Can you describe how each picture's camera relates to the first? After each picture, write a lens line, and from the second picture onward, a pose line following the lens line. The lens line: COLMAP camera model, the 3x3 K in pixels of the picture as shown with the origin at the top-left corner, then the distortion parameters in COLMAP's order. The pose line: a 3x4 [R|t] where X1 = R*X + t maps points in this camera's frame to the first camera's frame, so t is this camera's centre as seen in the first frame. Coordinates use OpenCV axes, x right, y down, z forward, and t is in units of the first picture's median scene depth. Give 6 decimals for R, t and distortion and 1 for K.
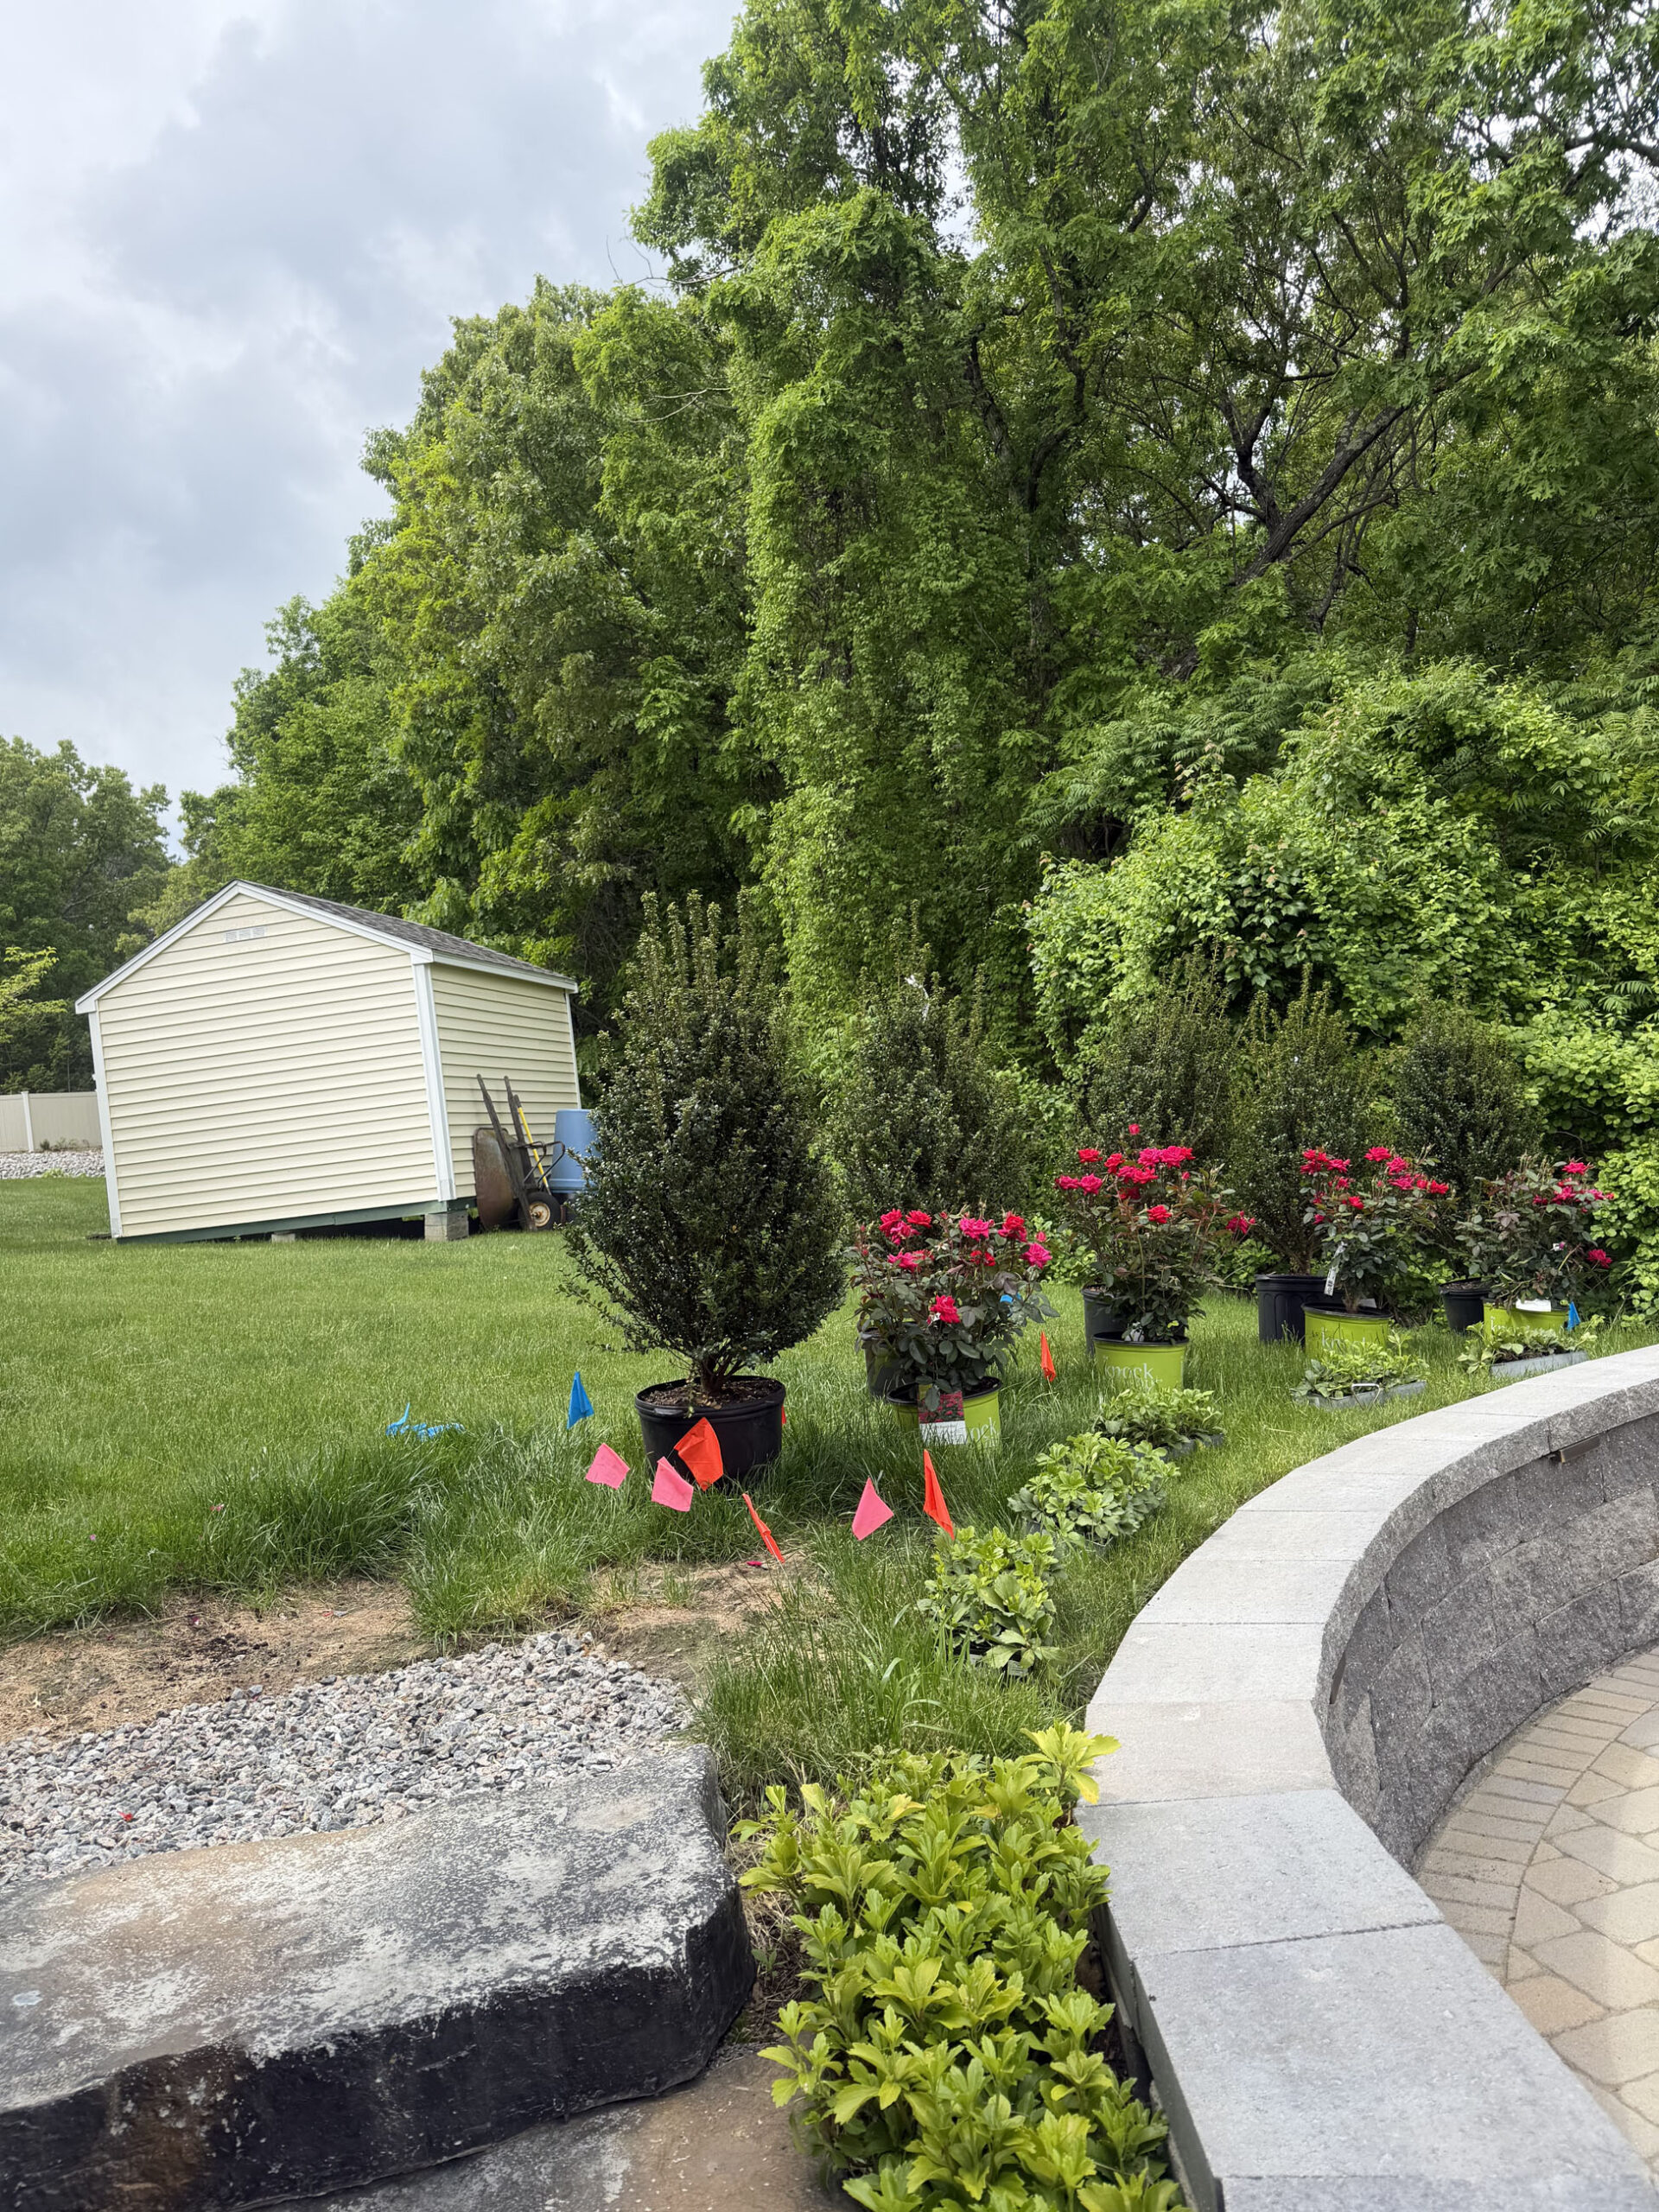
lens RADIAL K [[1547.0, 0, 829.5], [0, 1547.0, 1106.0], [0, 0, 1]] dist [0.174221, -0.360143]
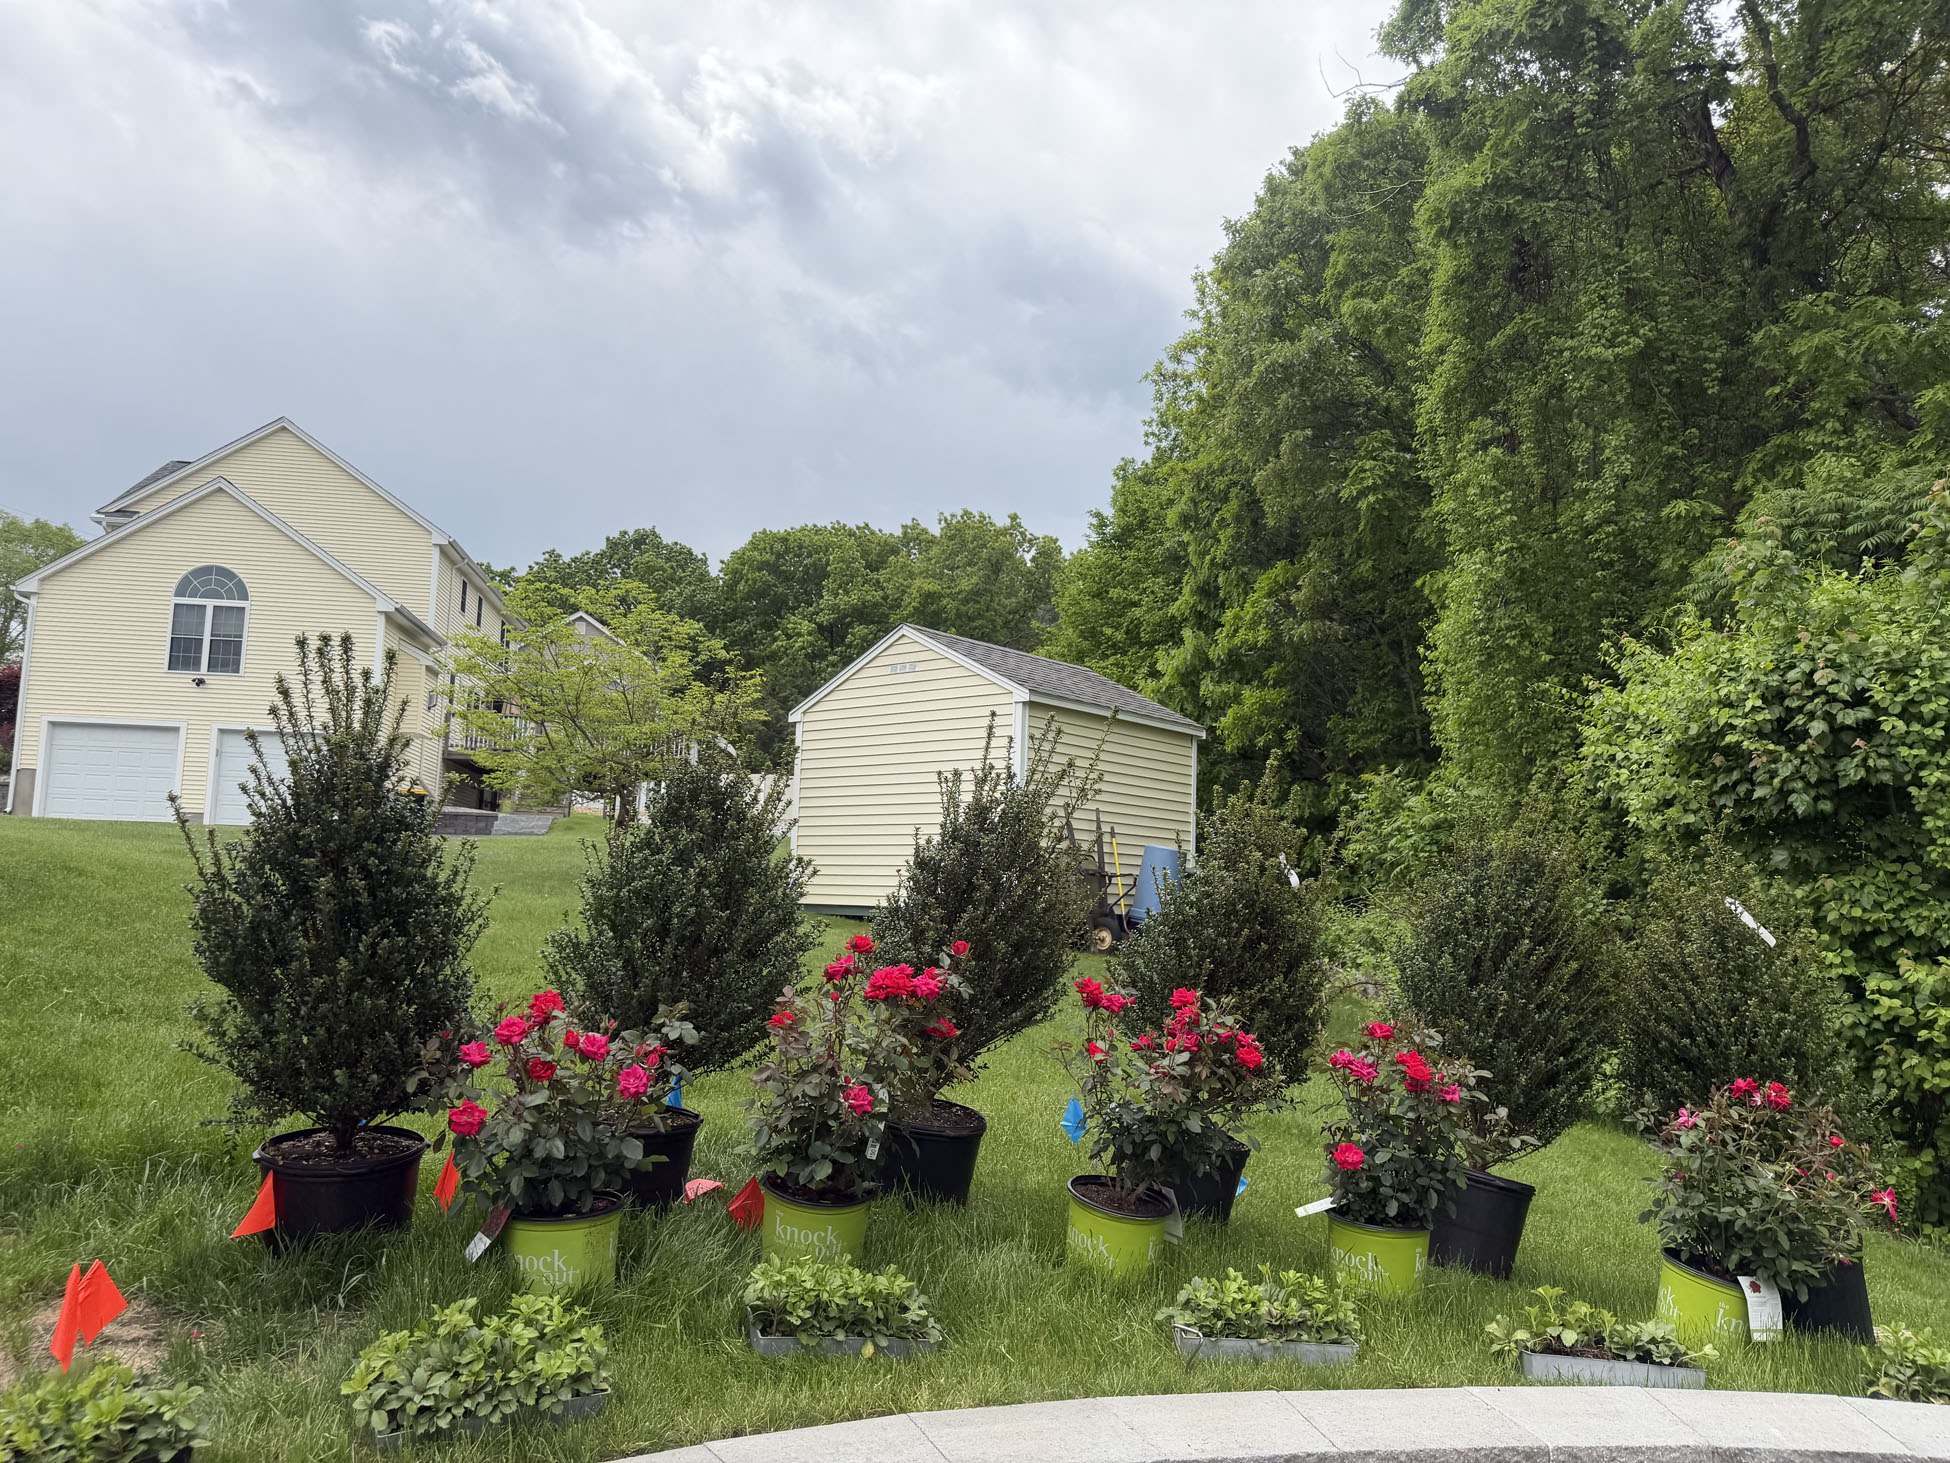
lens RADIAL K [[1366.2, 0, 975.0], [0, 1366.2, 731.5], [0, 0, 1]] dist [0.095884, -0.142022]
pose [[0.871763, 0.086228, -0.482279, 0.163534], [-0.120815, 0.991826, -0.041052, -0.021044], [0.474797, 0.094054, 0.875055, 0.099641]]
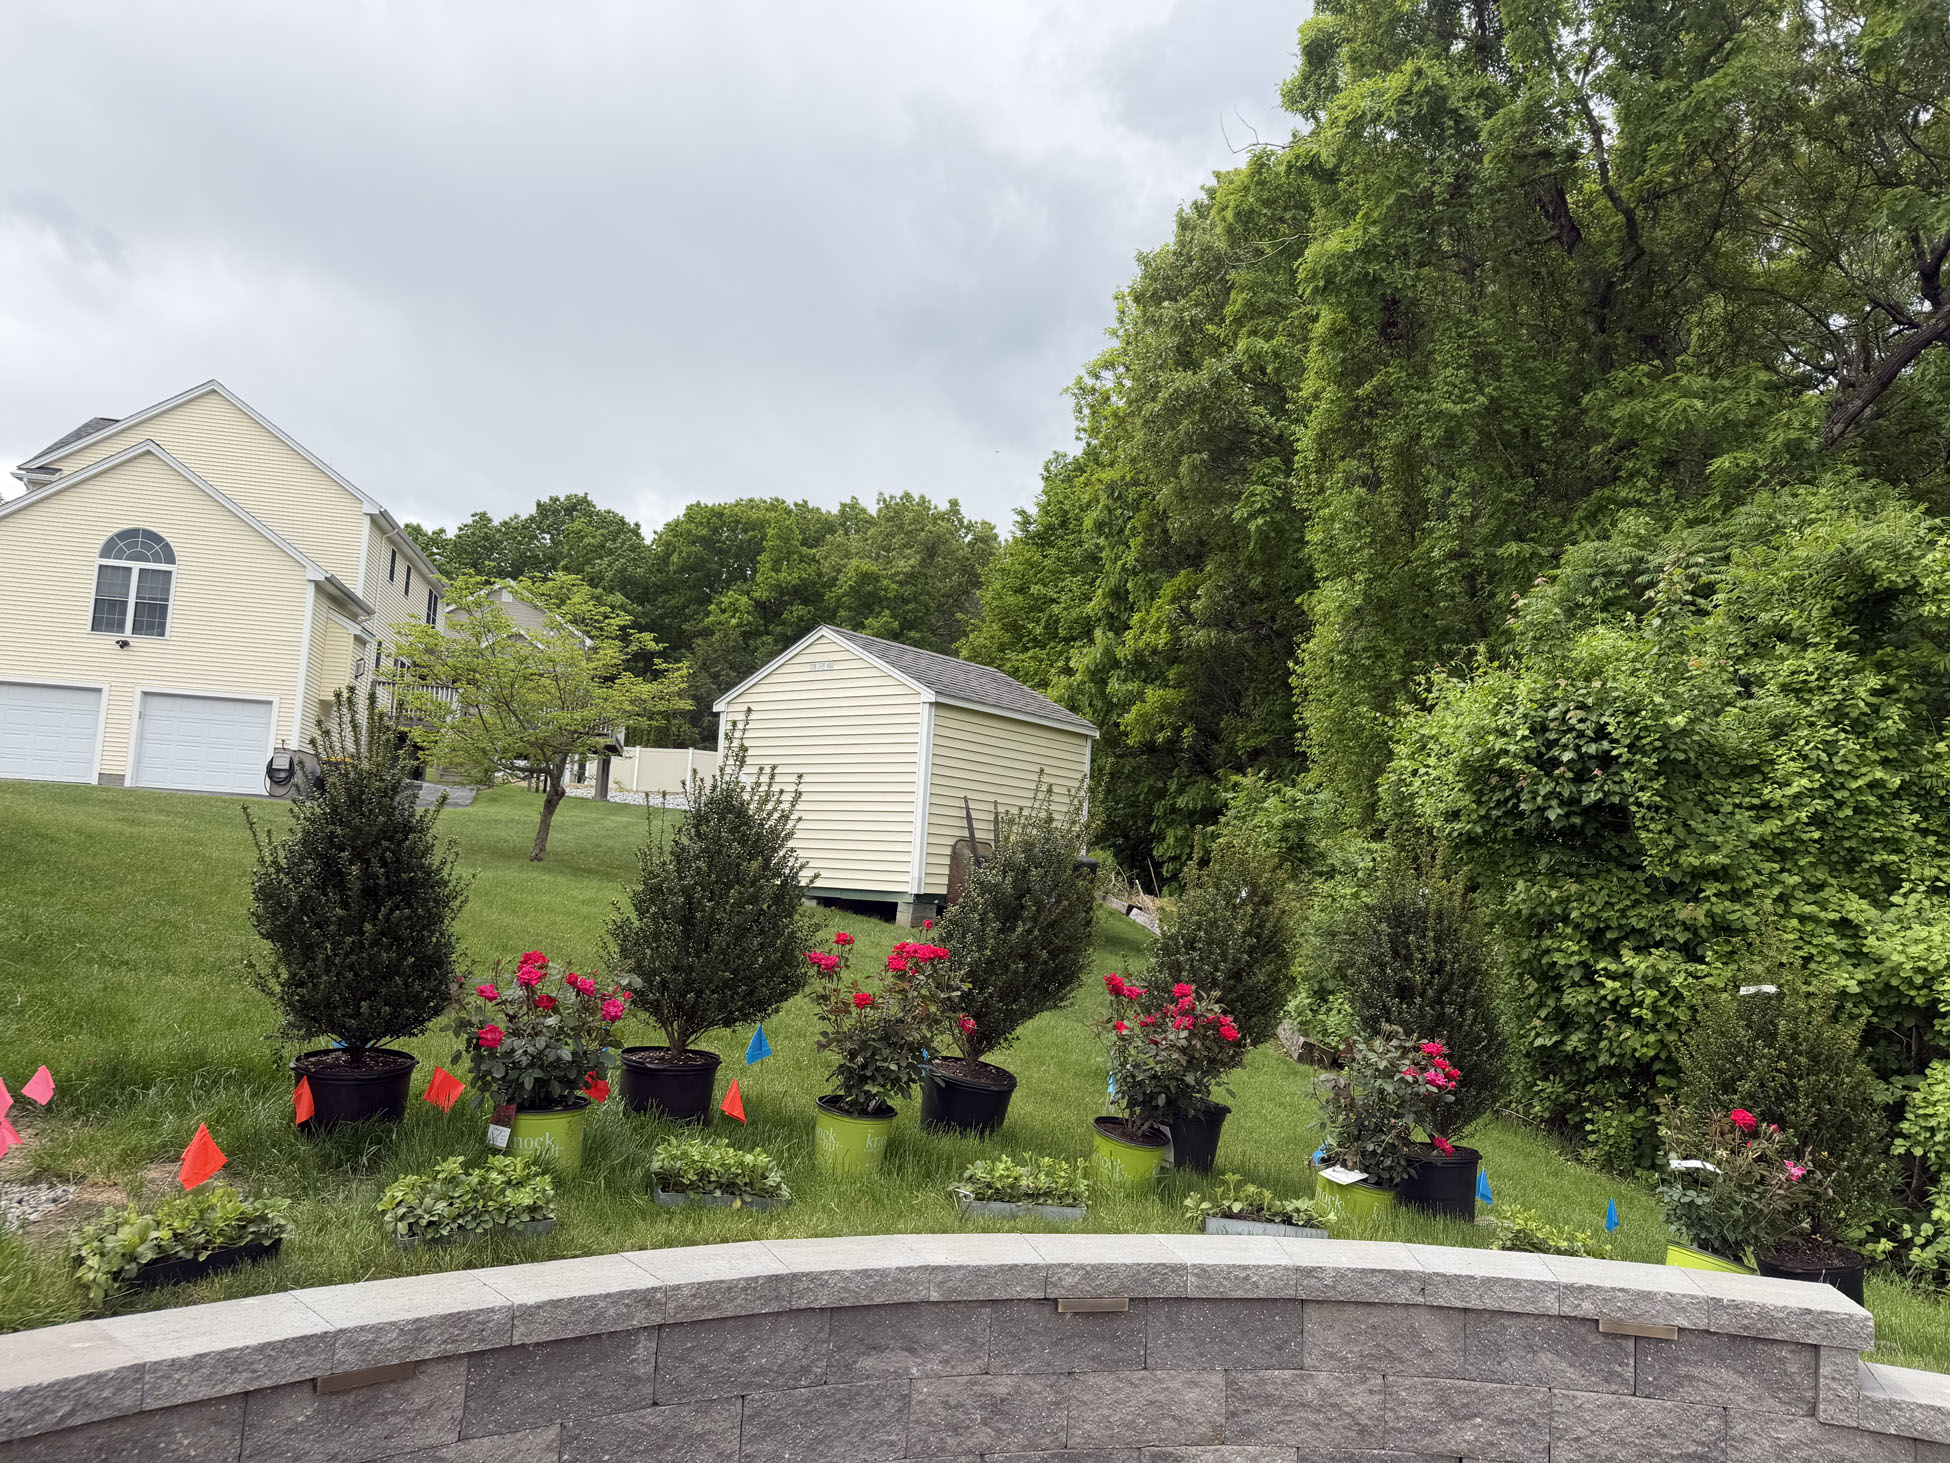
lens RADIAL K [[1364.0, 0, 990.0], [0, 1364.0, 728.4], [0, 0, 1]] dist [0.126864, -0.206373]
pose [[0.895780, 0.118221, -0.428488, 0.217902], [-0.147529, 0.988413, -0.035712, -0.033131], [0.419301, 0.095205, 0.902842, 0.031564]]
